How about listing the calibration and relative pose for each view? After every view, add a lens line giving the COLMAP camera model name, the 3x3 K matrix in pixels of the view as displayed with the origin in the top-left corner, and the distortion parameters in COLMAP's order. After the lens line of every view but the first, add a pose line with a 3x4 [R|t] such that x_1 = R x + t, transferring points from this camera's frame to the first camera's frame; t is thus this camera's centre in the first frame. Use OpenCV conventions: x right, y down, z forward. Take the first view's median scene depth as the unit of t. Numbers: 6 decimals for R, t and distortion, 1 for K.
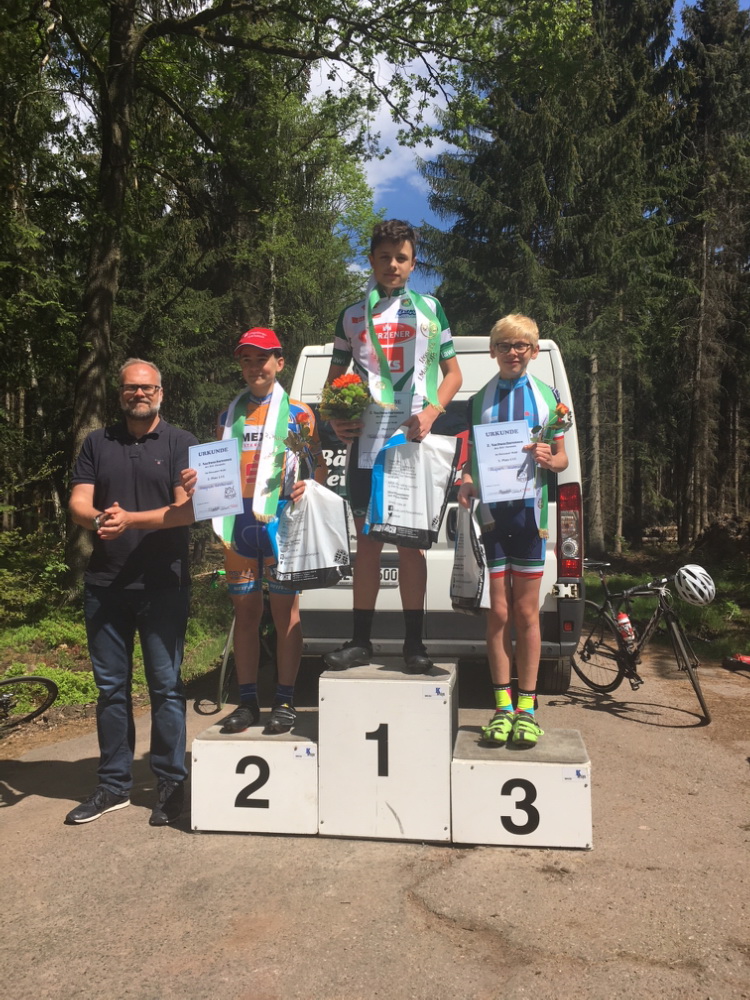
lens RADIAL K [[848.9, 0, 380.6], [0, 848.9, 499.2], [0, 0, 1]] dist [0.022479, -0.065235]
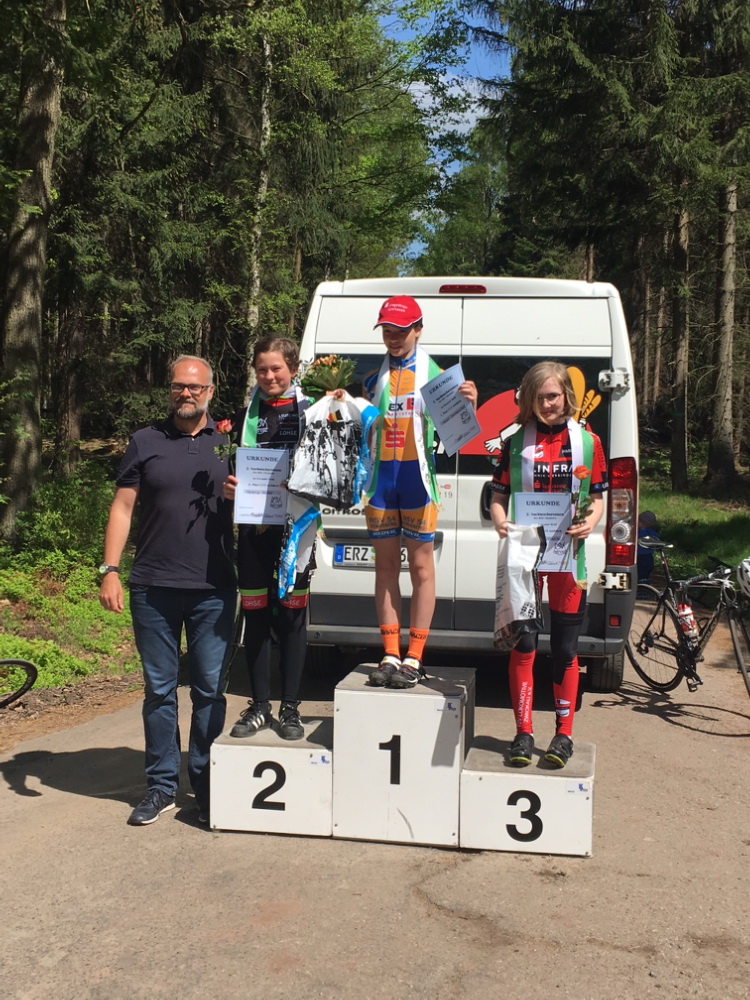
lens RADIAL K [[1251.1, 0, 375.1], [0, 1251.1, 498.6], [0, 0, 1]] dist [-0.015173, 0.000000]
pose [[0.999187, 0.020209, -0.034881, 0.023989], [-0.016576, 0.994701, 0.101470, -0.172325], [0.036747, -0.100809, 0.994227, -0.474935]]
